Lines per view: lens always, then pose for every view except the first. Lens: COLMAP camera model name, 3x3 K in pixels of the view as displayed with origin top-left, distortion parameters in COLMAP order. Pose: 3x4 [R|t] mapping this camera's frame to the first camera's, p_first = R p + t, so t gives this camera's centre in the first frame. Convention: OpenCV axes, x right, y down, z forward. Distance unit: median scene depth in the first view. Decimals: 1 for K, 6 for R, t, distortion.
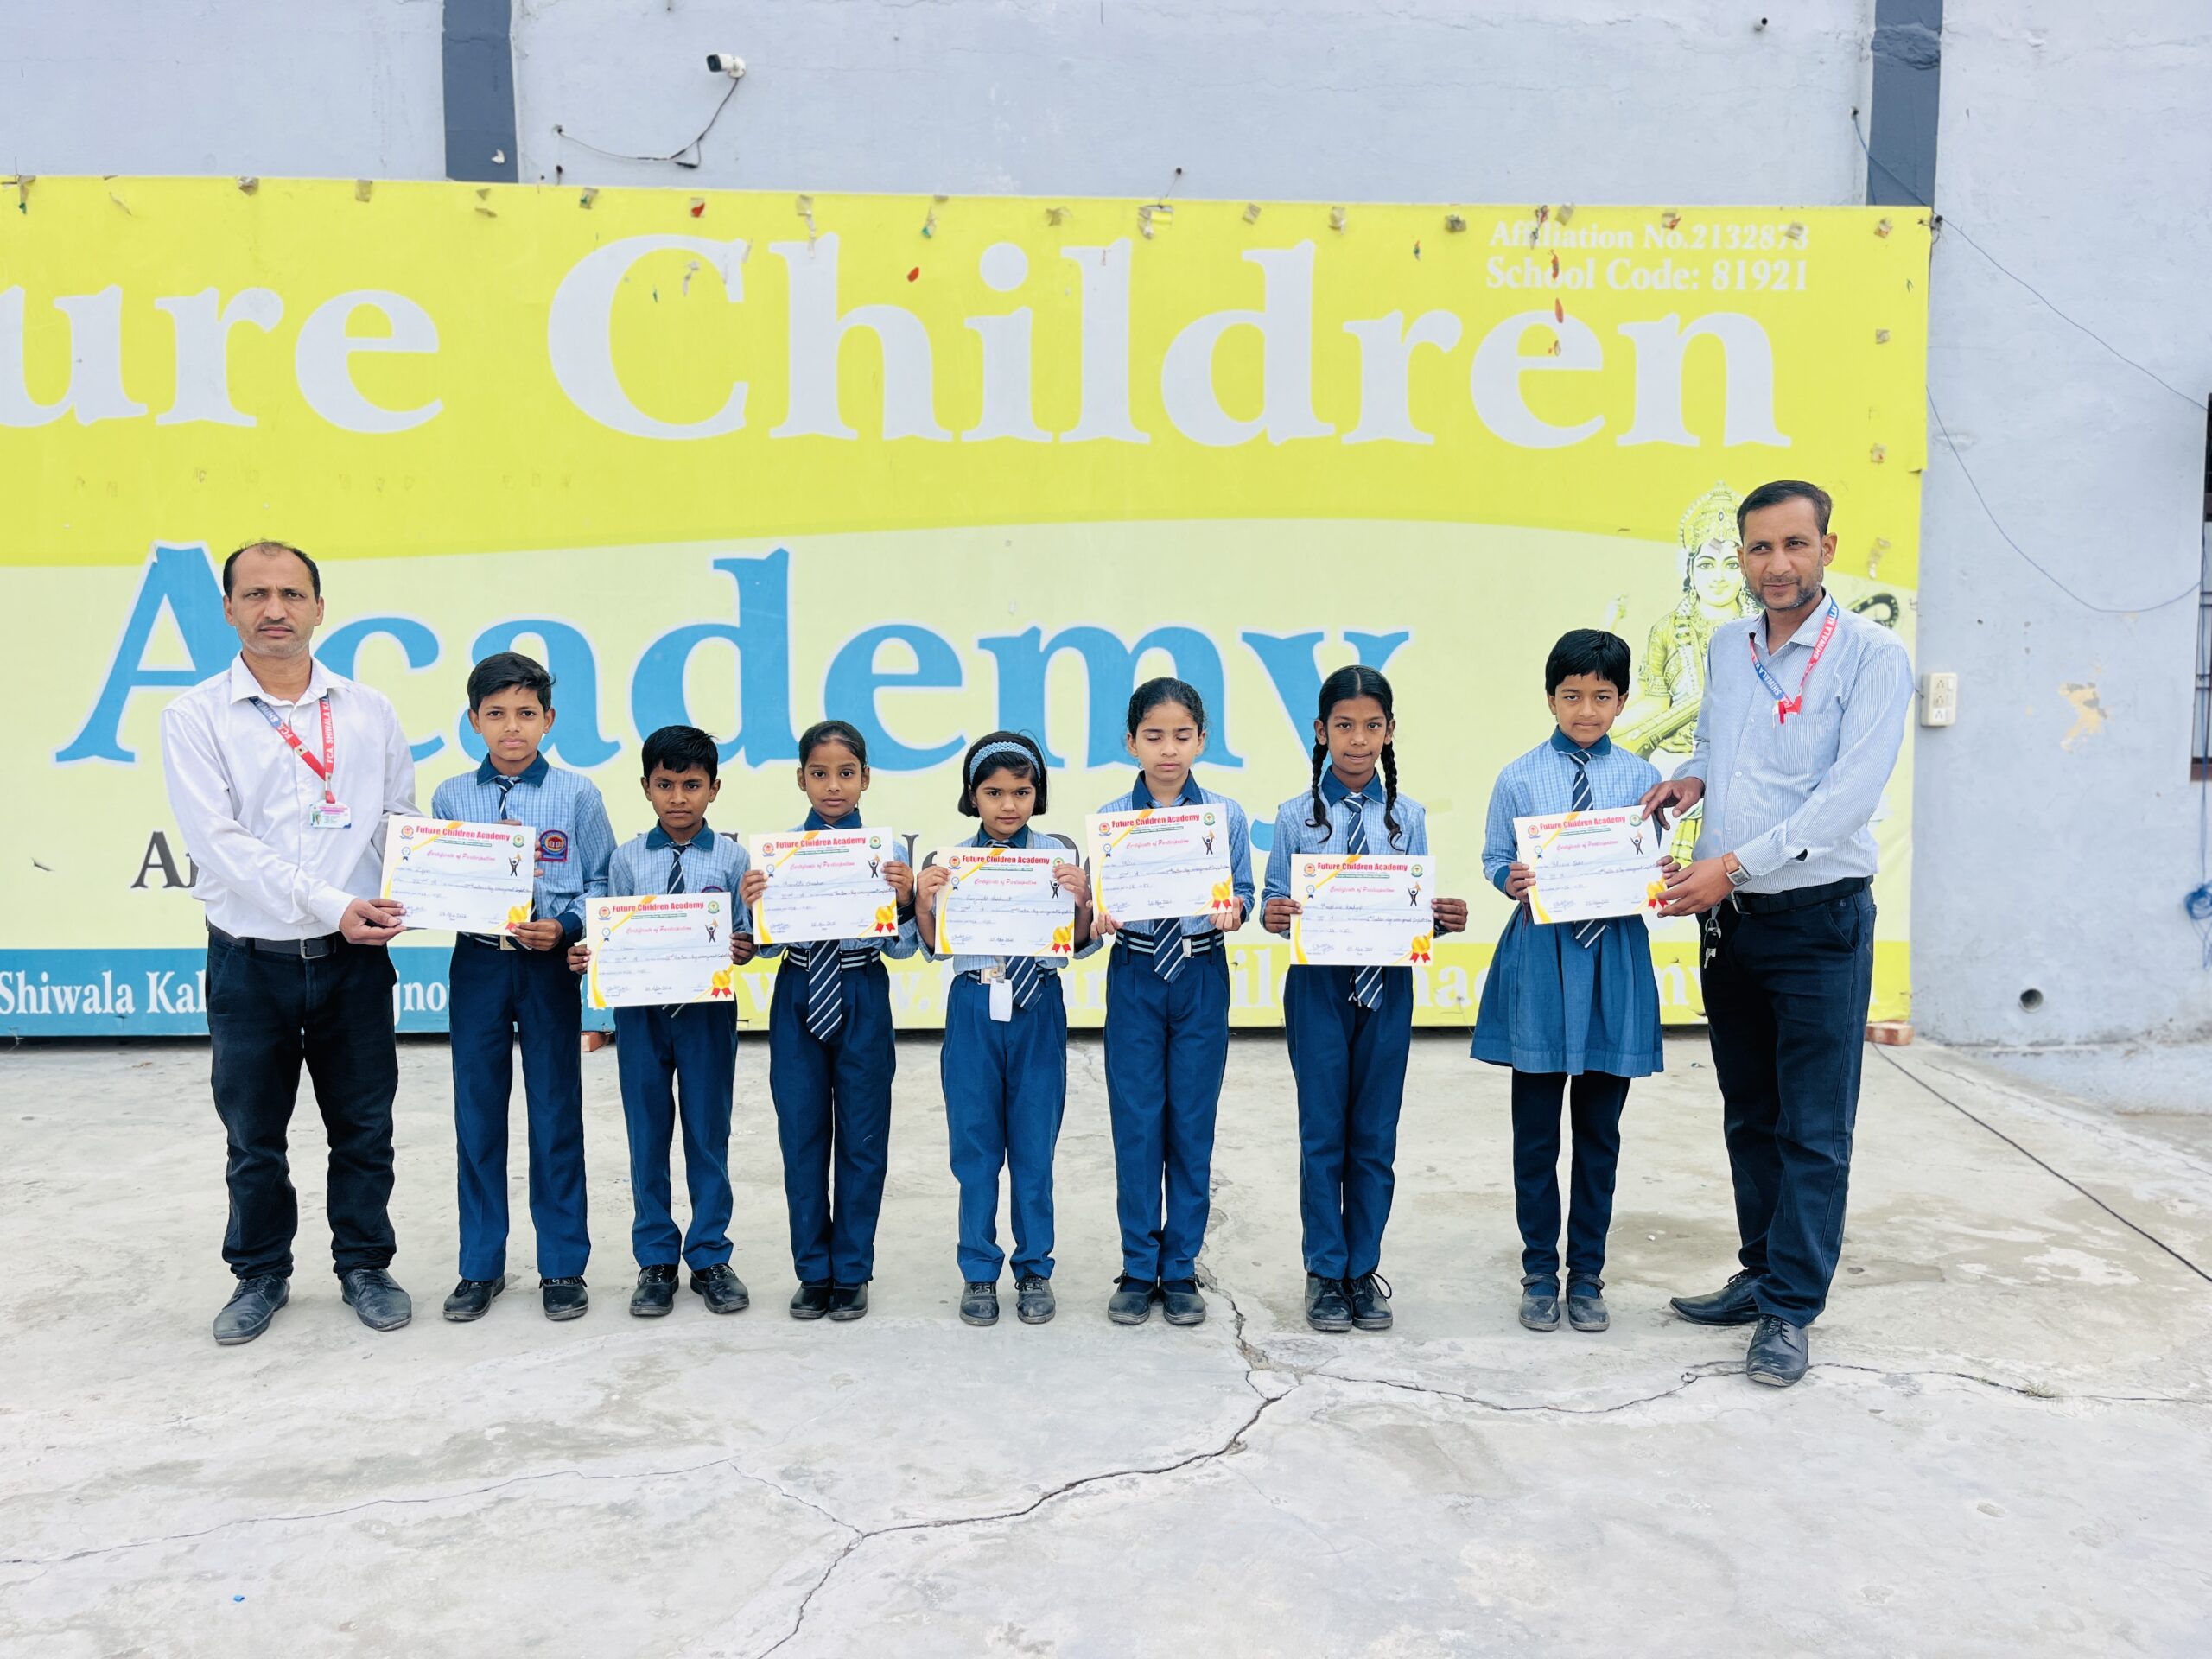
lens RADIAL K [[1716.0, 0, 1094.0], [0, 1716.0, 835.9], [0, 0, 1]] dist [0.092008, -0.128280]
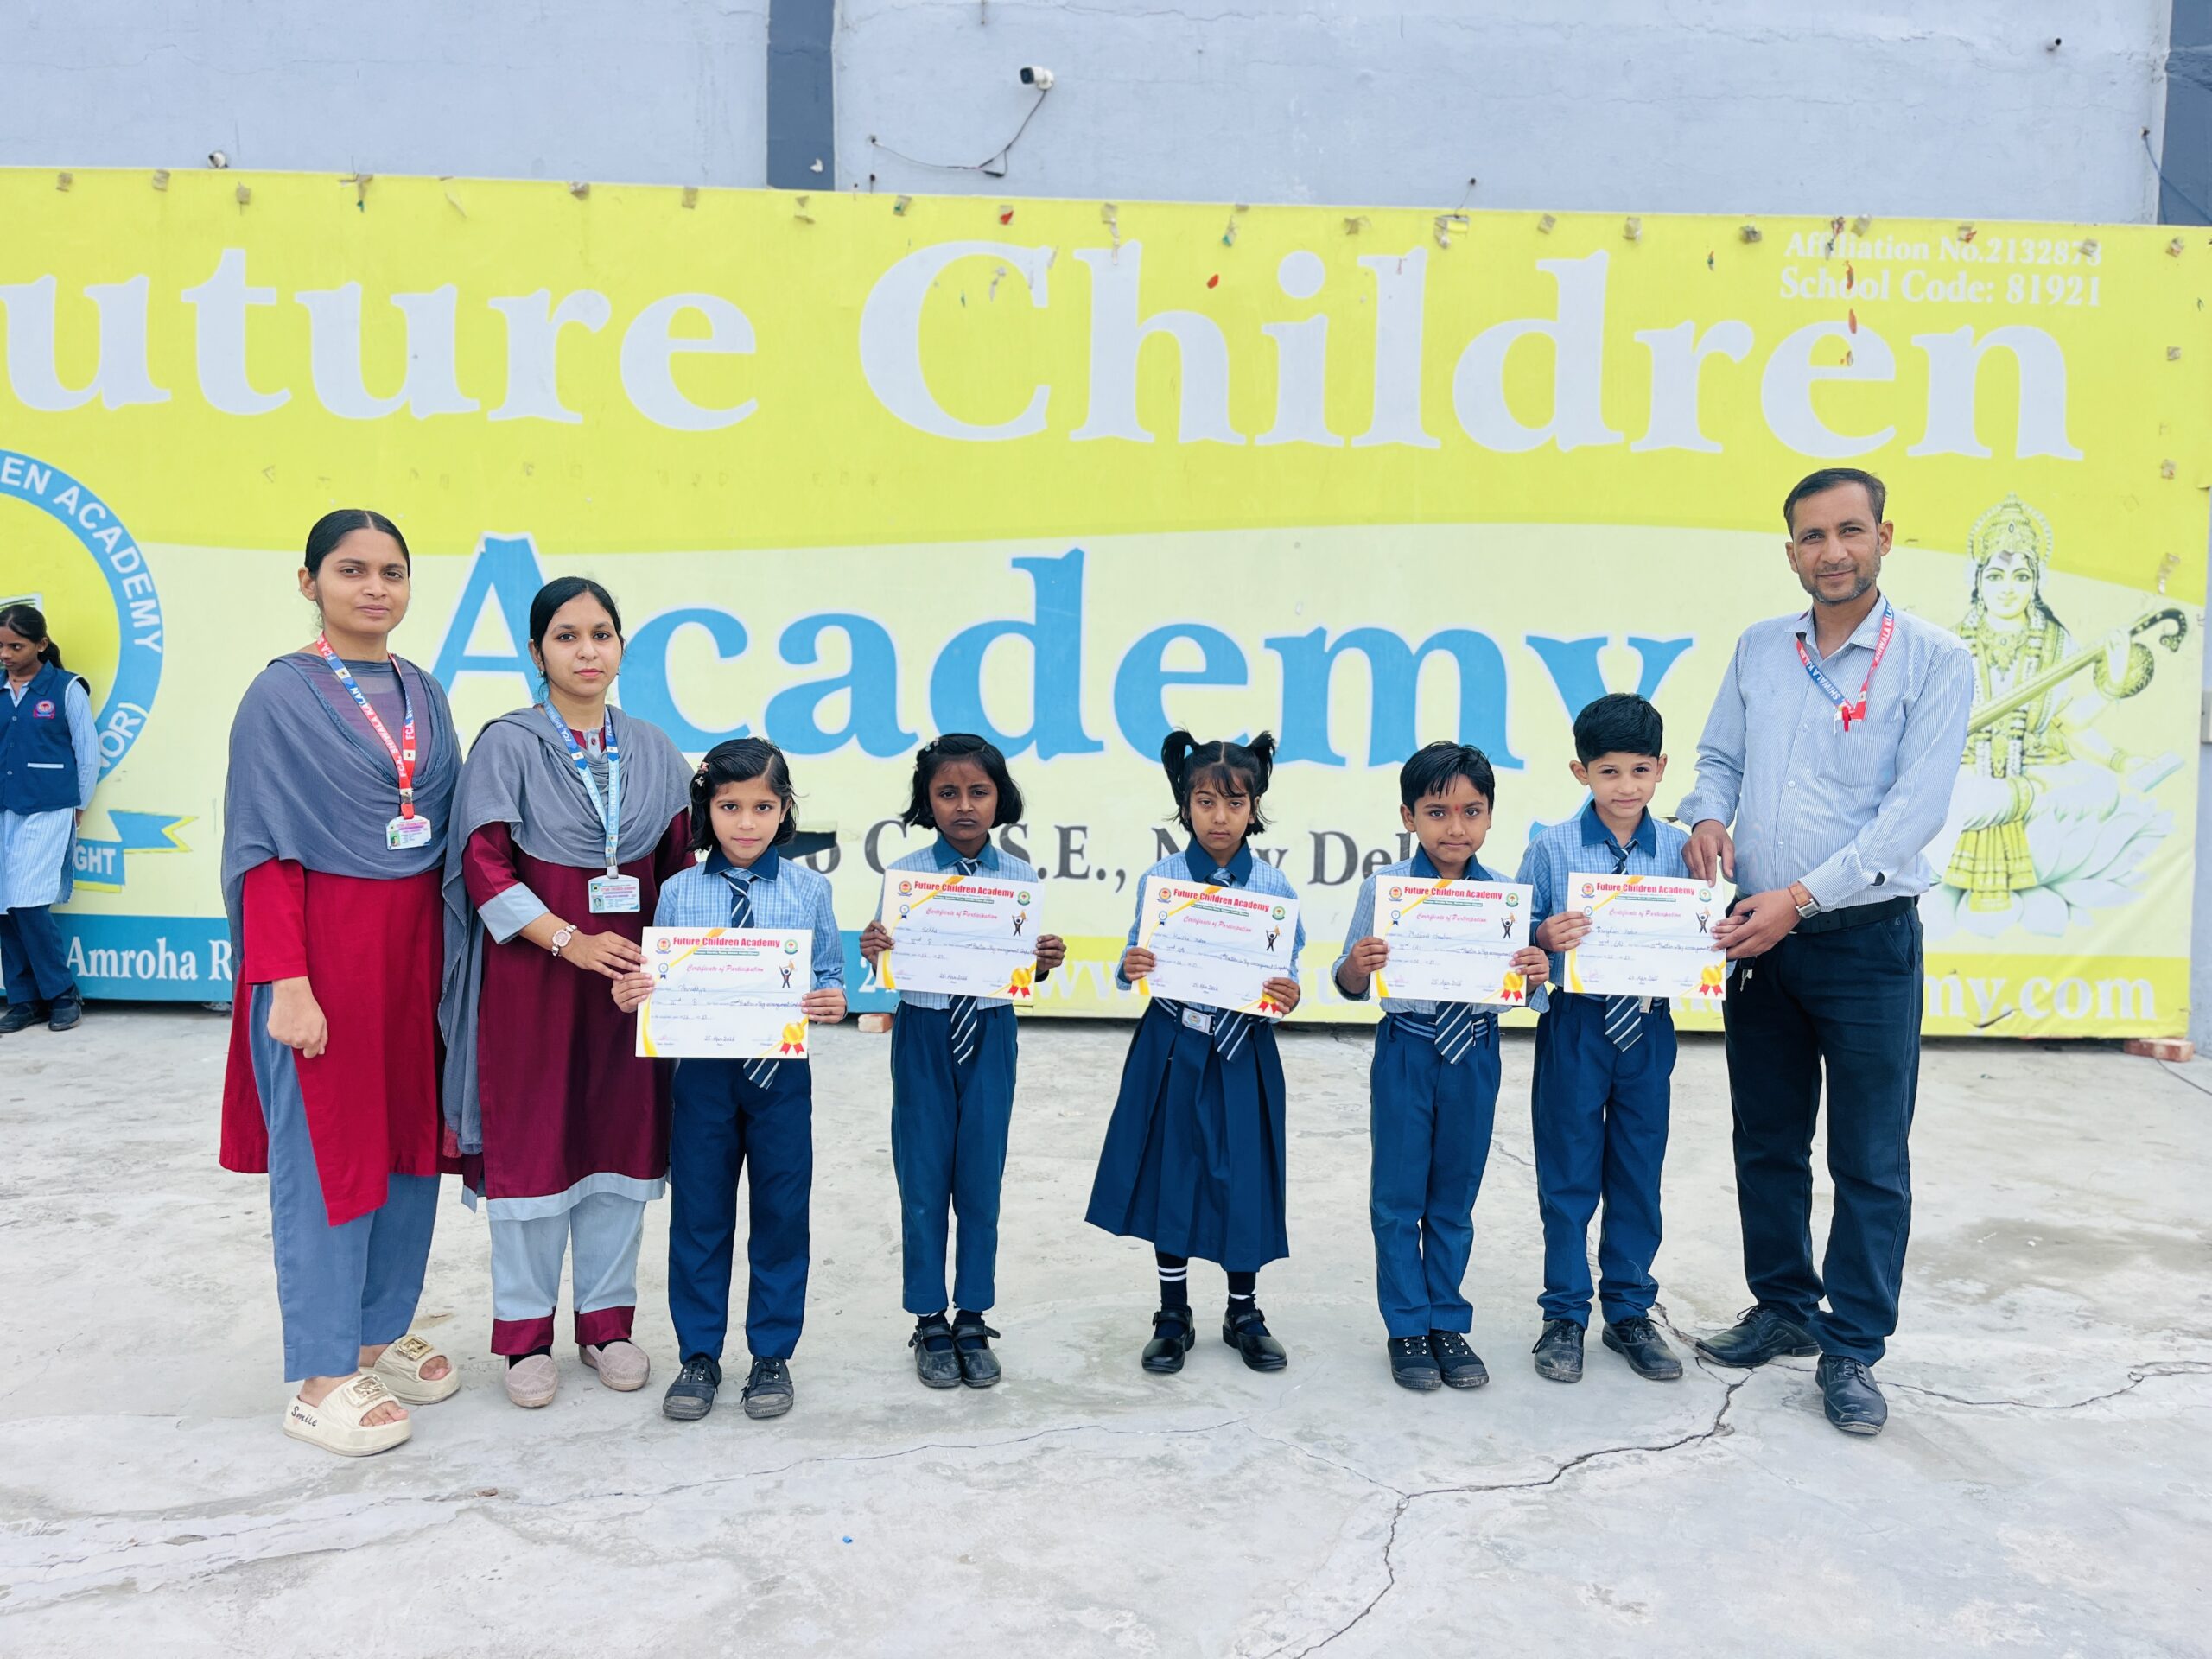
lens RADIAL K [[1713.6, 0, 1105.9], [0, 1713.6, 830.4], [0, 0, 1]] dist [0.105043, -0.151889]
pose [[0.999165, 0.021452, -0.034759, -0.152716], [-0.021573, 0.999762, -0.003112, 0.005250], [0.034684, 0.003860, 0.999391, -0.026948]]
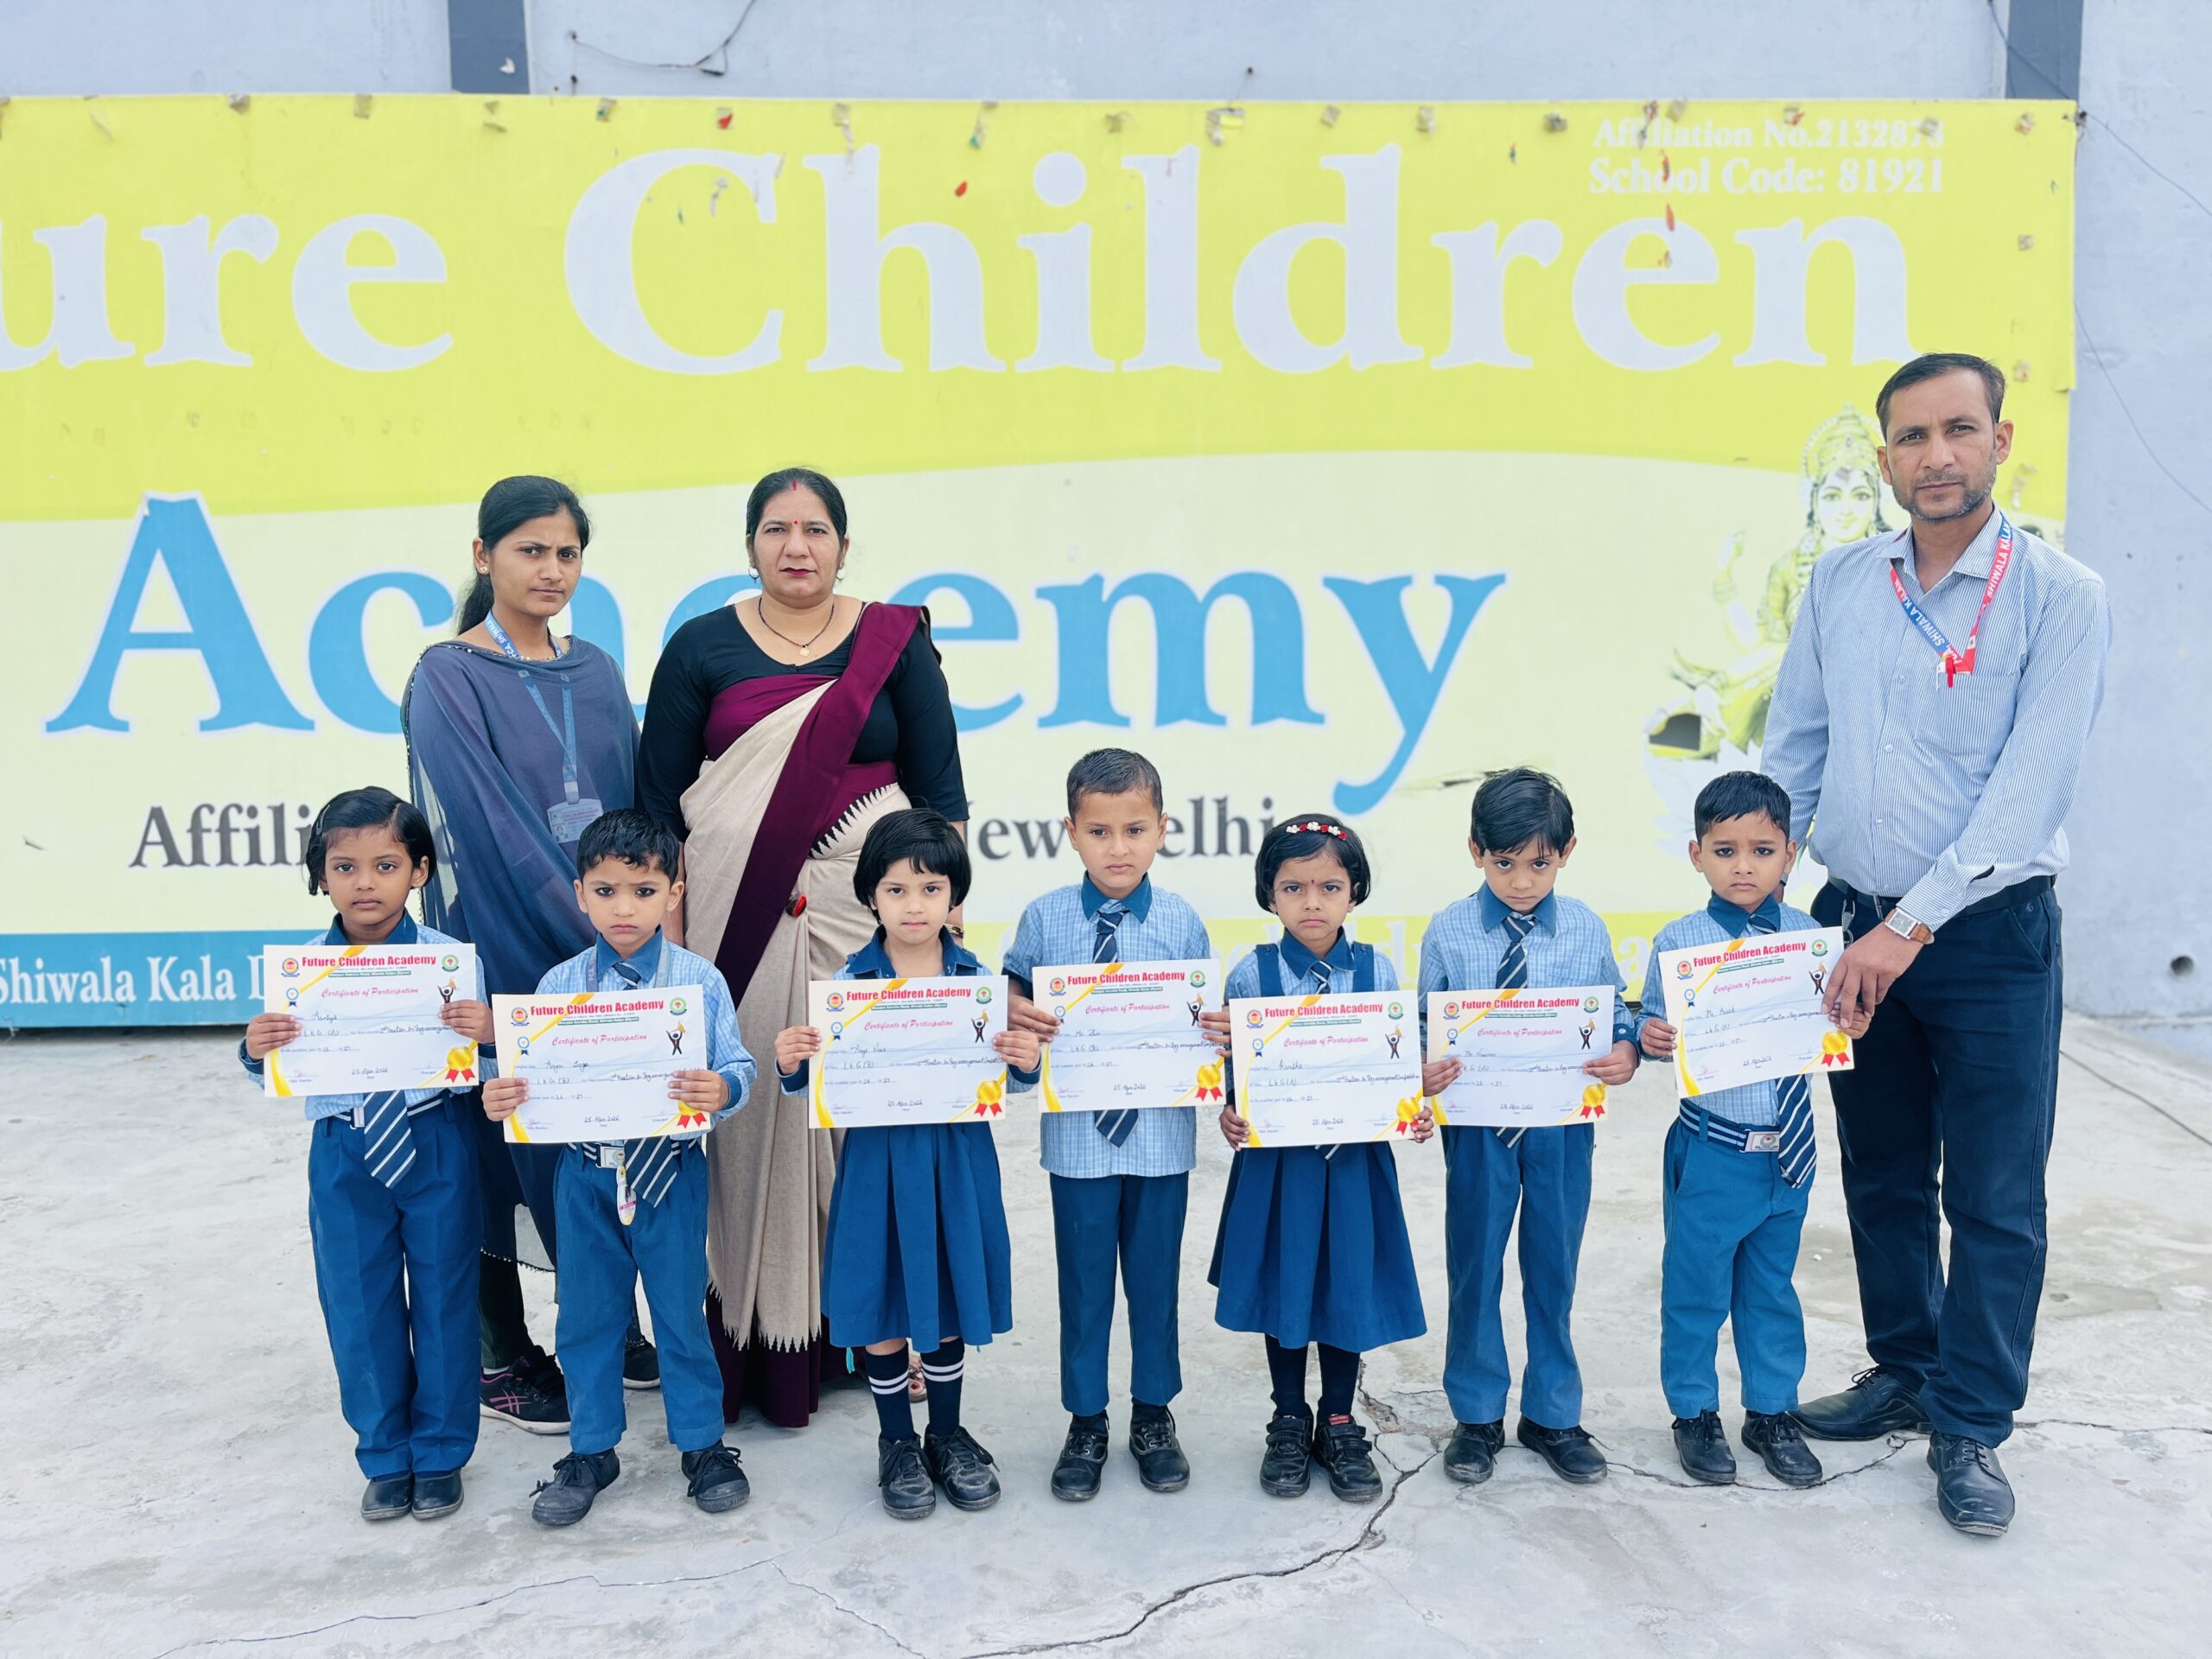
lens RADIAL K [[1710.7, 0, 1110.9], [0, 1710.7, 828.0], [0, 0, 1]] dist [0.108153, -0.153818]
pose [[0.999824, -0.009888, -0.015950, -0.016903], [0.010242, 0.999699, 0.022275, -0.007801], [0.015725, -0.022434, 0.999625, 0.096966]]
